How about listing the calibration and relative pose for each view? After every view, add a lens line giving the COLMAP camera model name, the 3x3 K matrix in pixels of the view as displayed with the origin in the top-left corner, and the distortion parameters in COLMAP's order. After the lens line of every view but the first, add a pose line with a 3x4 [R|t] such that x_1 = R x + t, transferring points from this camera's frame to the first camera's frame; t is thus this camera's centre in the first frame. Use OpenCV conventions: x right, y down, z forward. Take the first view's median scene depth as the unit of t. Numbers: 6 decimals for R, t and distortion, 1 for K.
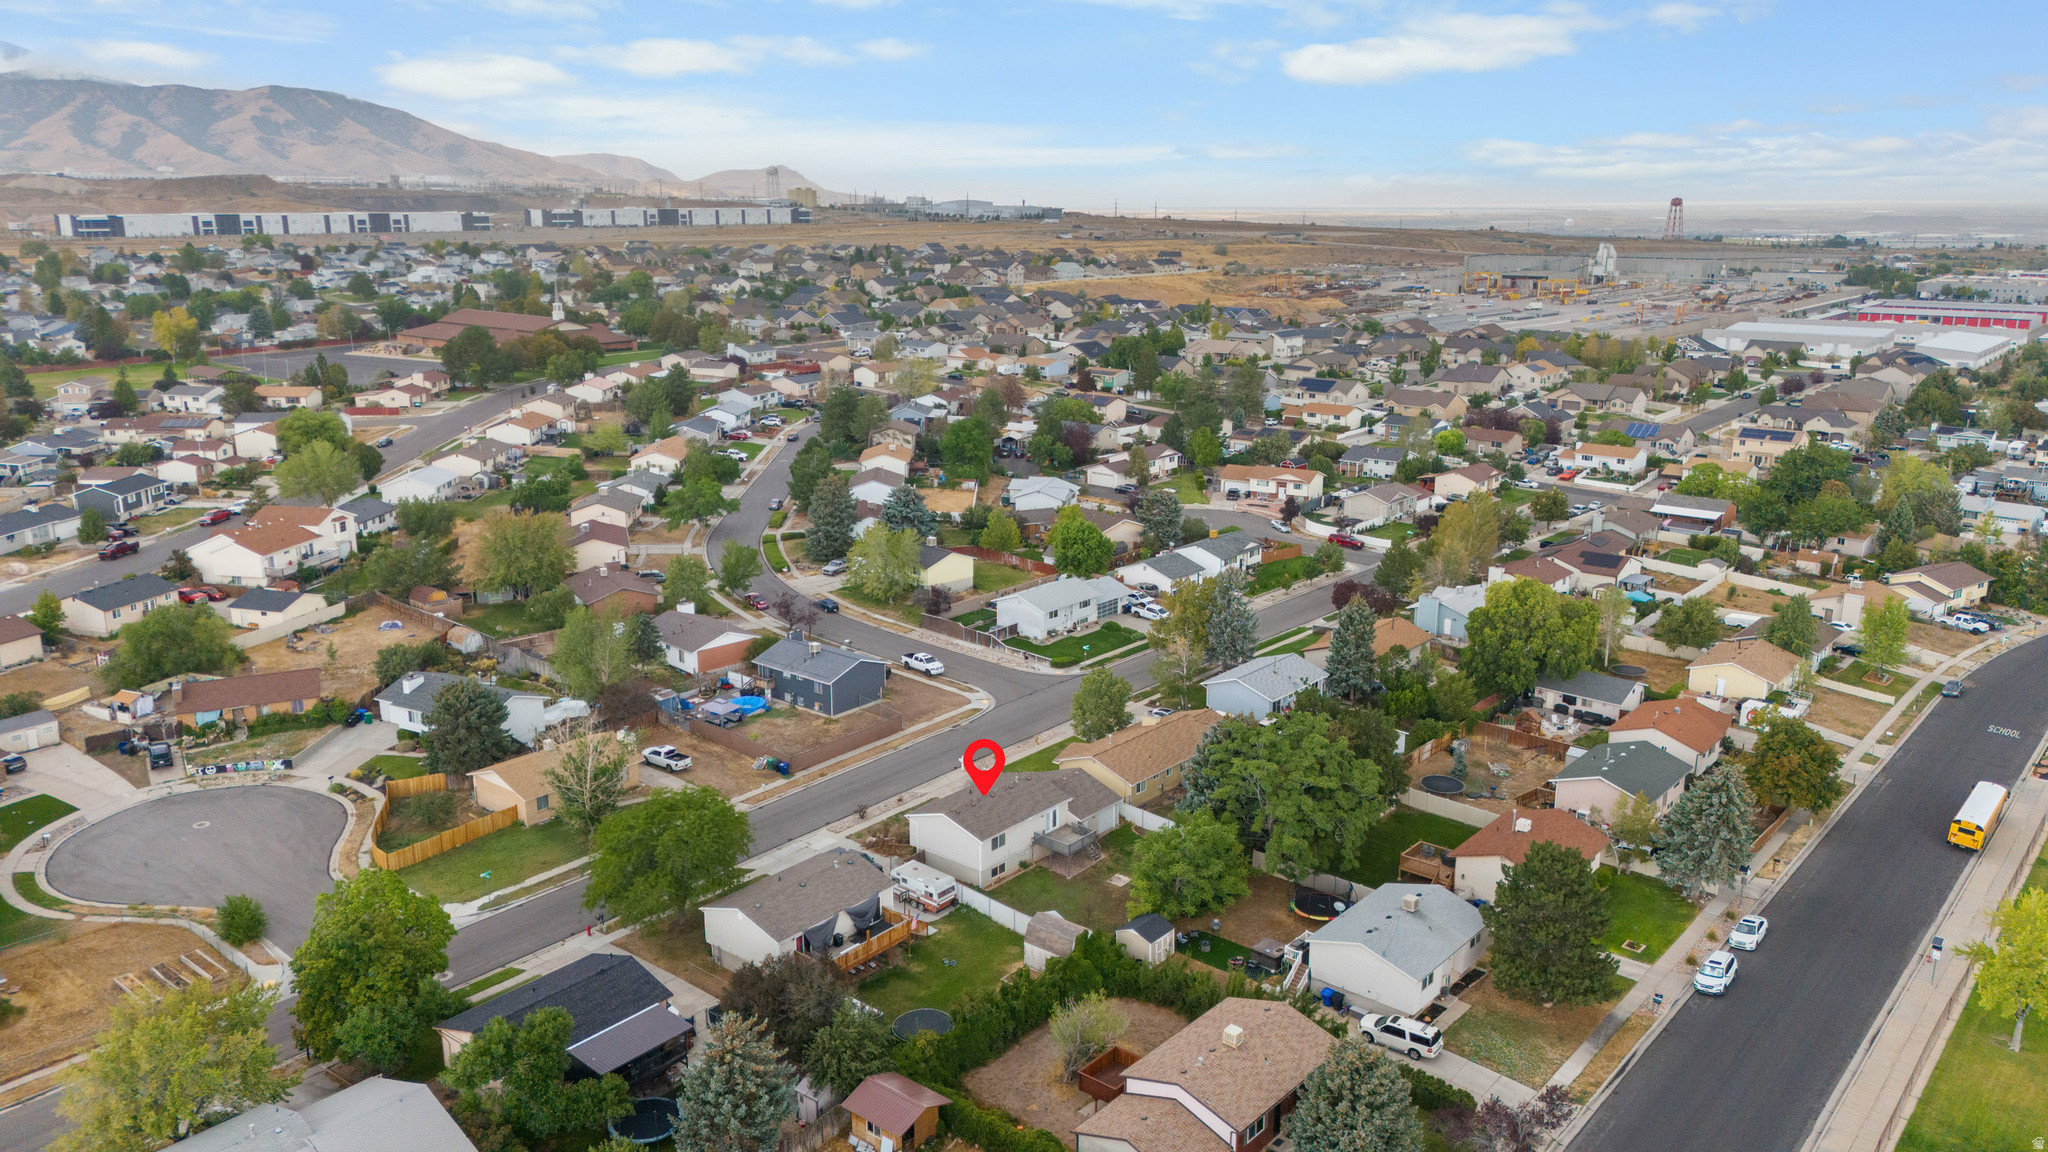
lens RADIAL K [[1466.1, 0, 1026.9], [0, 1466.1, 630.8], [0, 0, 1]] dist [0.091787, -0.087002]
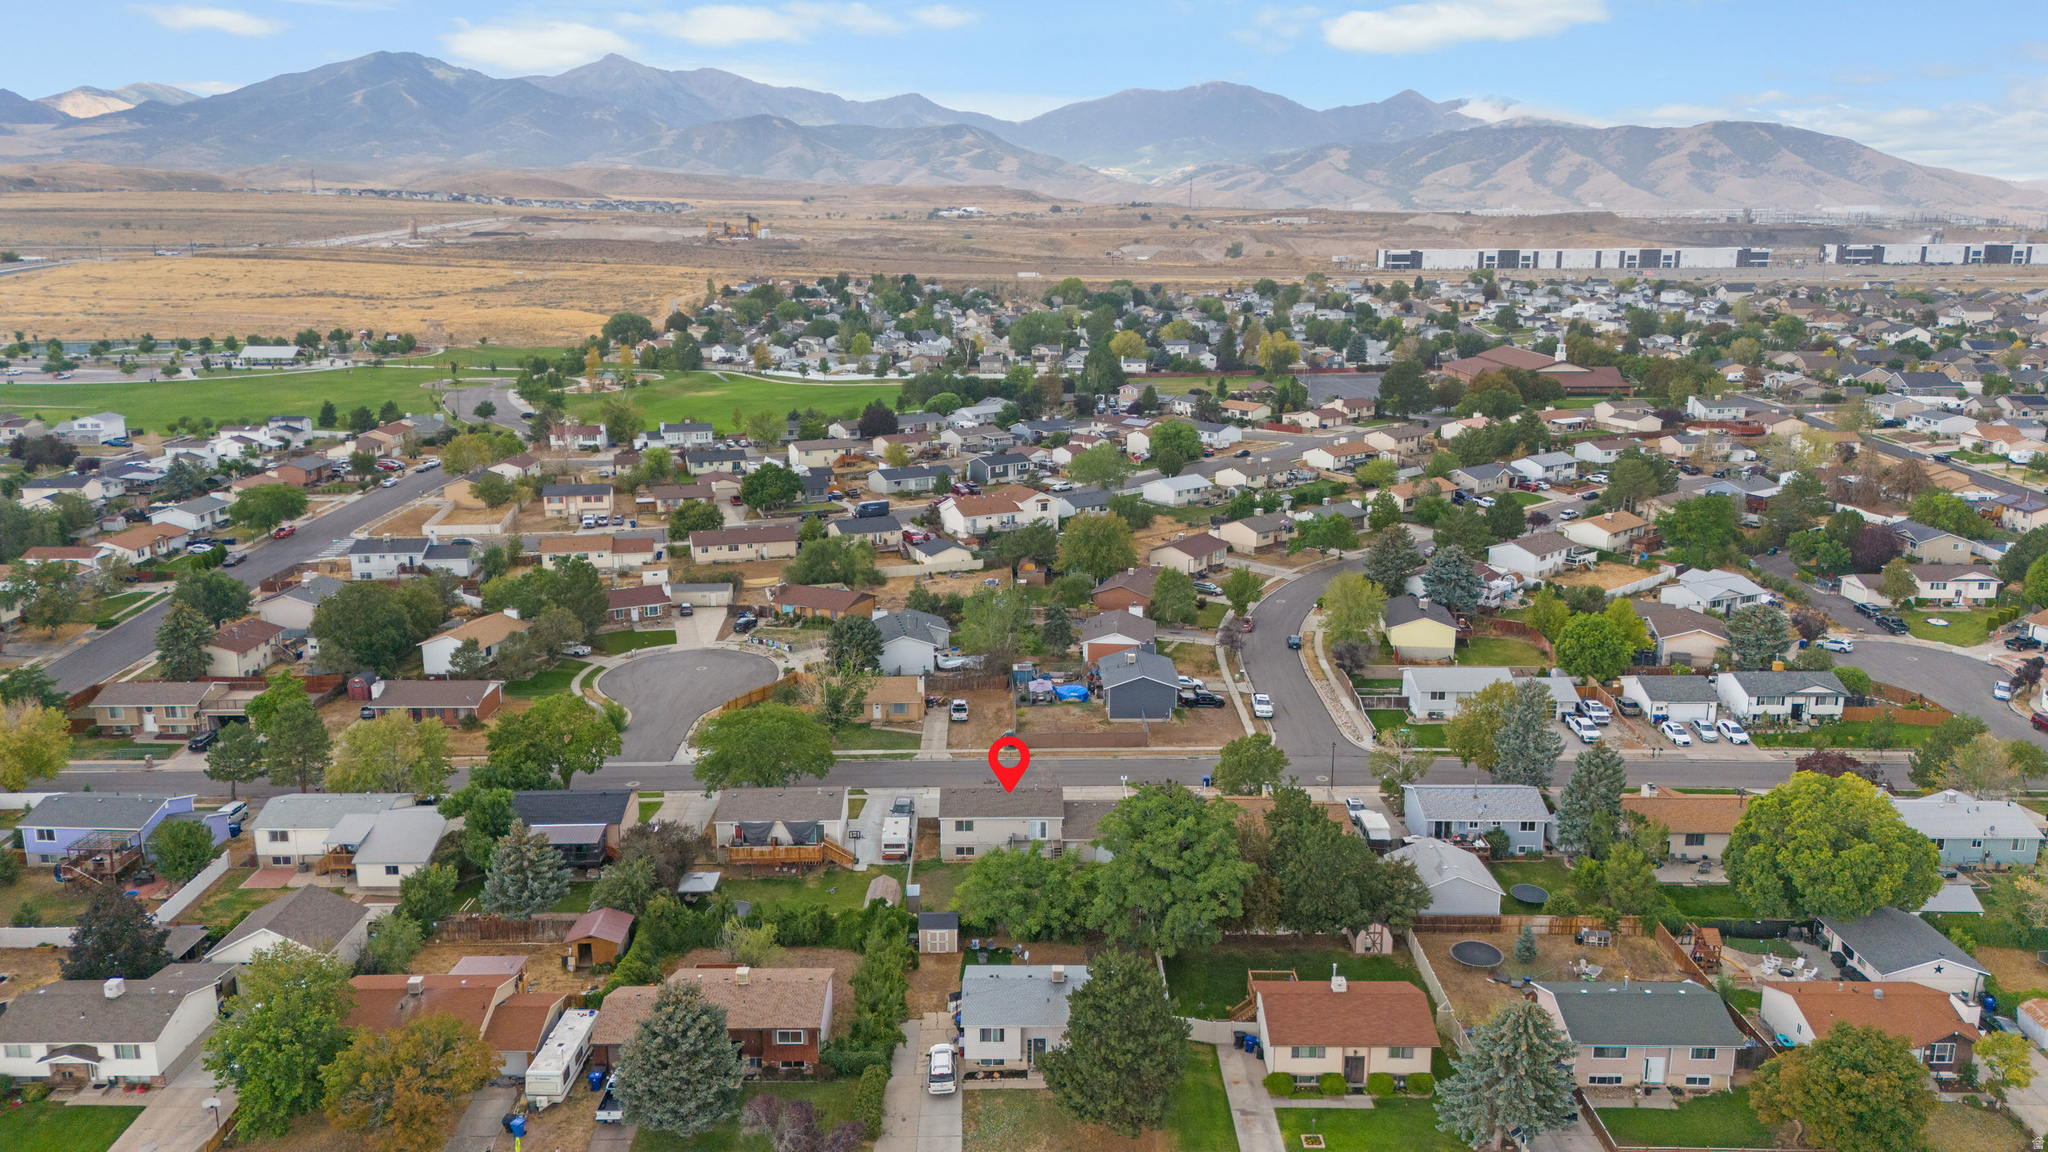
lens RADIAL K [[1507.4, 0, 1034.3], [0, 1507.4, 559.9], [0, 0, 1]] dist [0.079821, -0.083723]
pose [[0.655532, 0.169226, -0.735963, 0.478767], [-0.219266, 0.975236, 0.028940, -0.058844], [0.722635, 0.142400, 0.676403, 0.119625]]
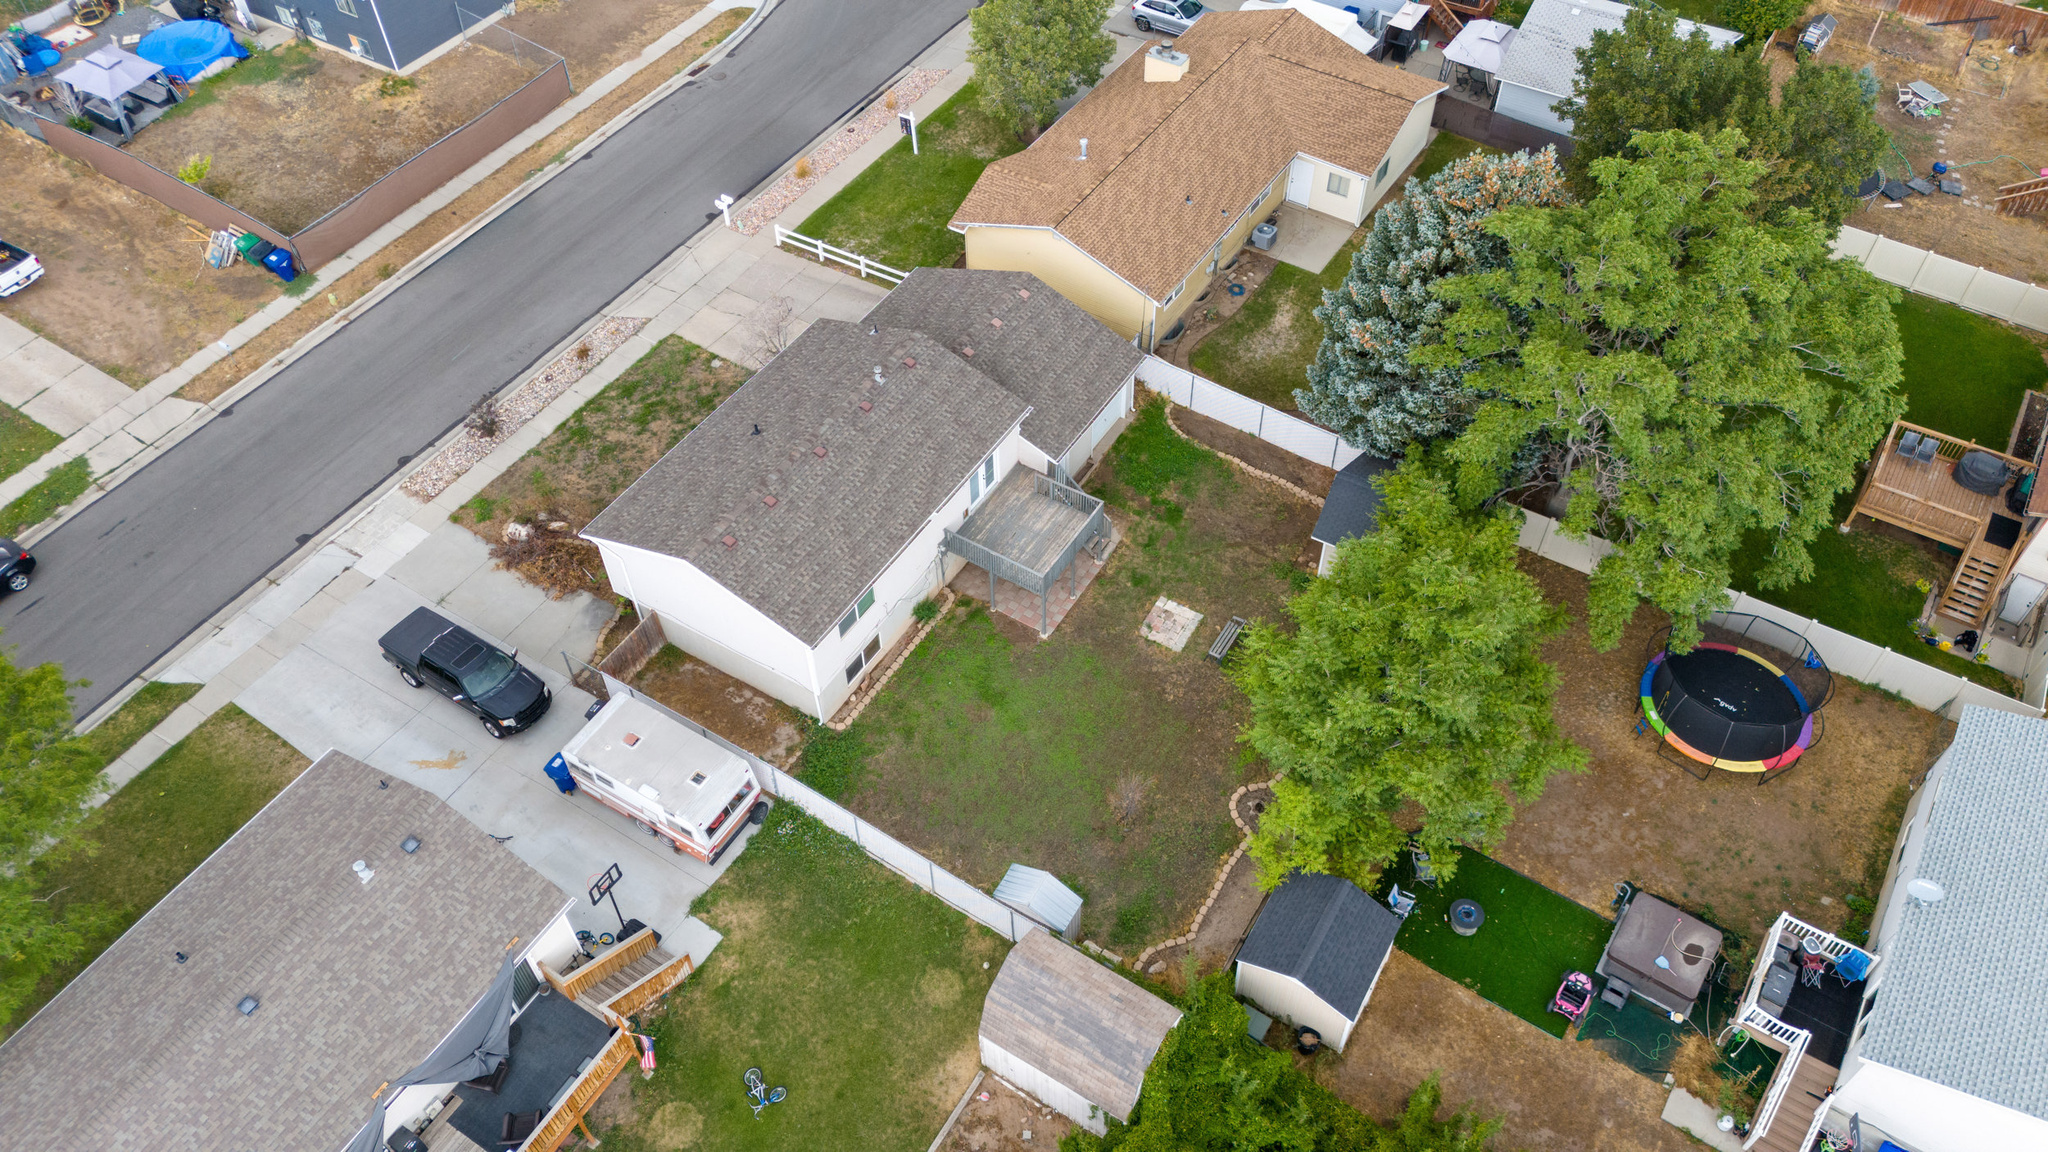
lens RADIAL K [[1495.3, 0, 1027.0], [0, 1495.3, 570.0], [0, 0, 1]] dist [0.081956, -0.079473]
pose [[0.989981, -0.113253, 0.084330, -0.004276], [0.050734, 0.842647, 0.536071, -0.033931], [-0.131772, -0.526422, 0.839950, 0.388440]]
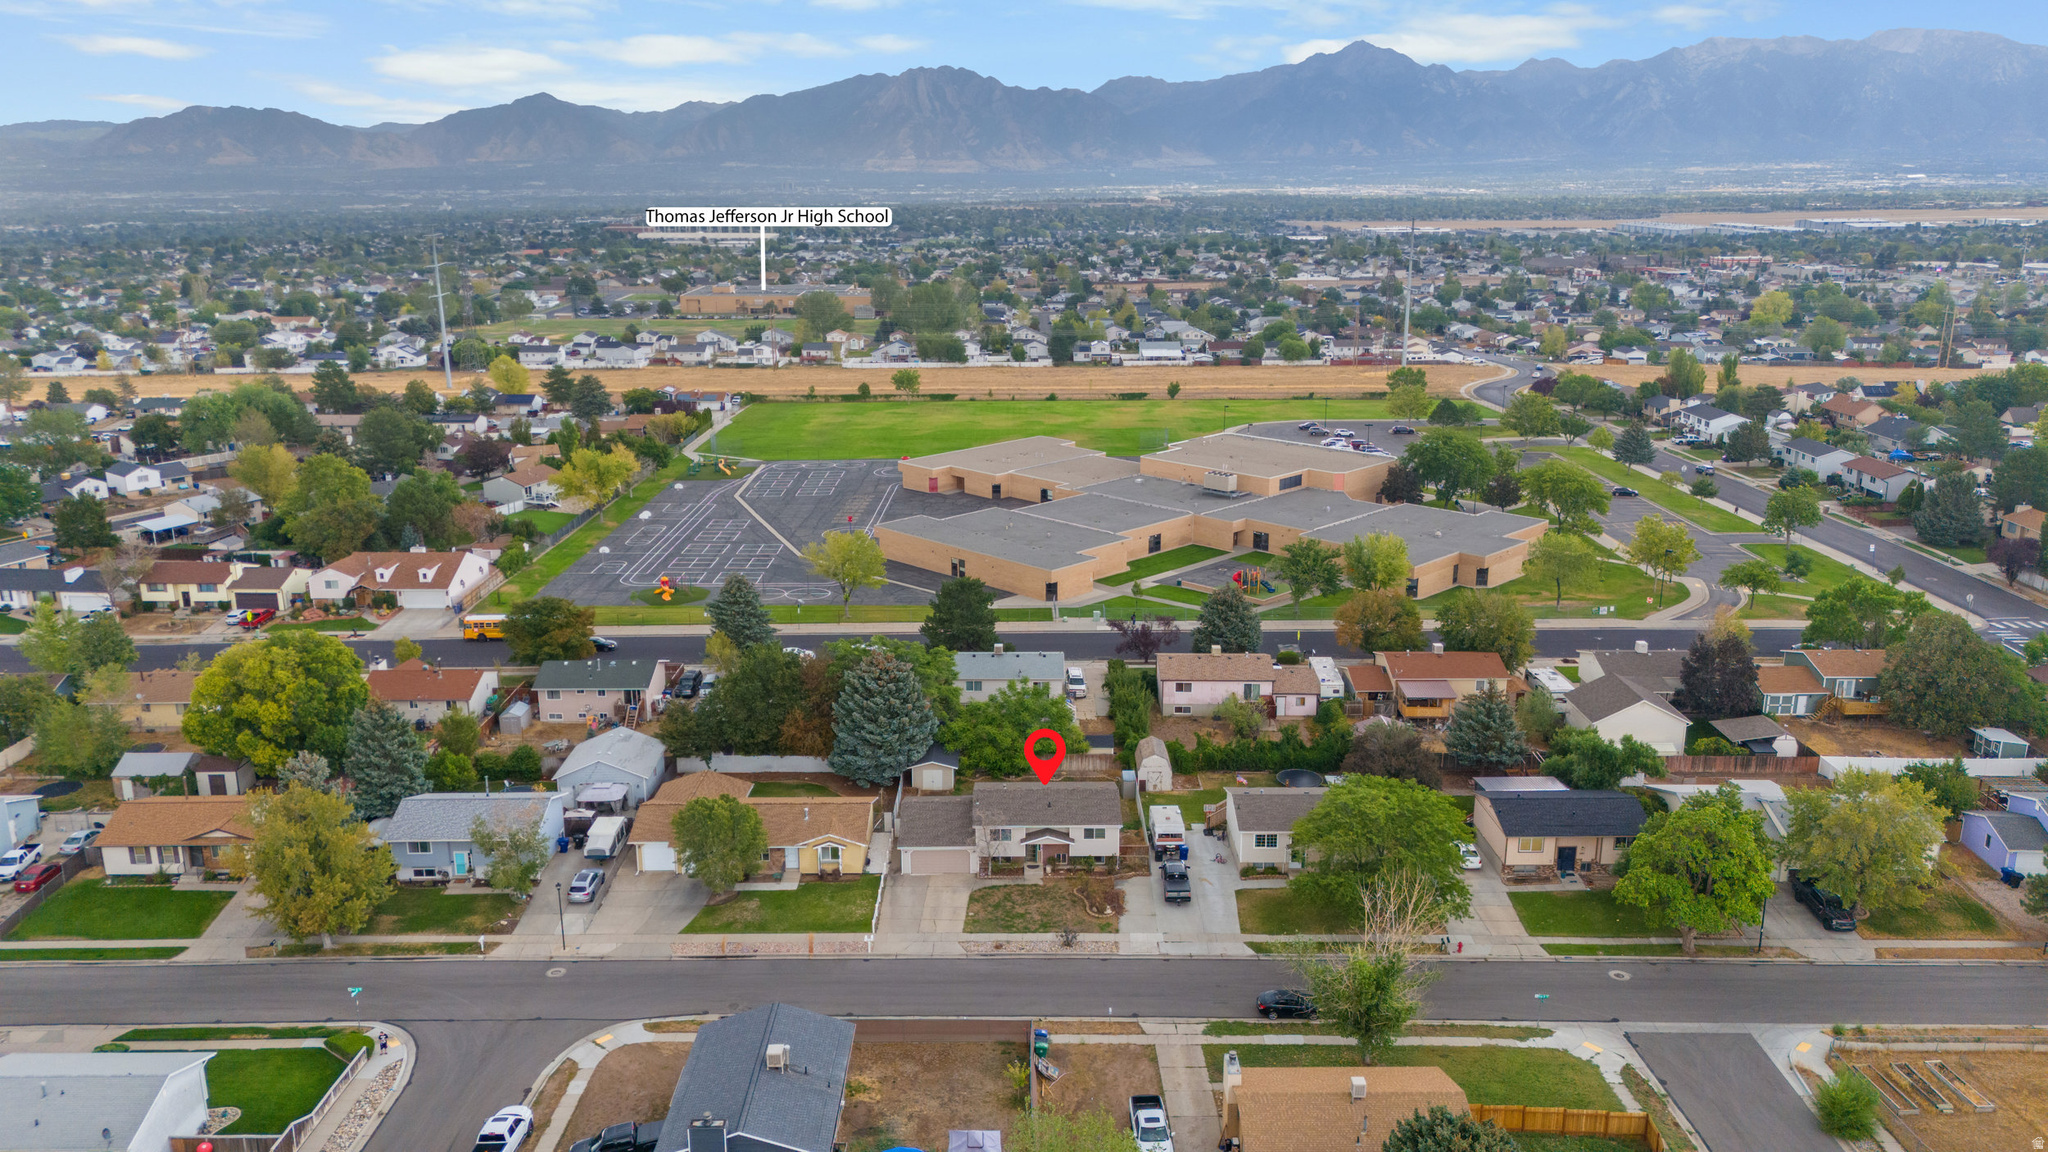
lens RADIAL K [[1507.4, 0, 1034.3], [0, 1507.4, 559.9], [0, 0, 1]] dist [0.079821, -0.083723]
pose [[-0.651028, -0.193459, 0.733986, -0.417399], [0.219456, 0.877707, 0.425993, -0.258374], [-0.726637, 0.438411, -0.528956, 0.853764]]
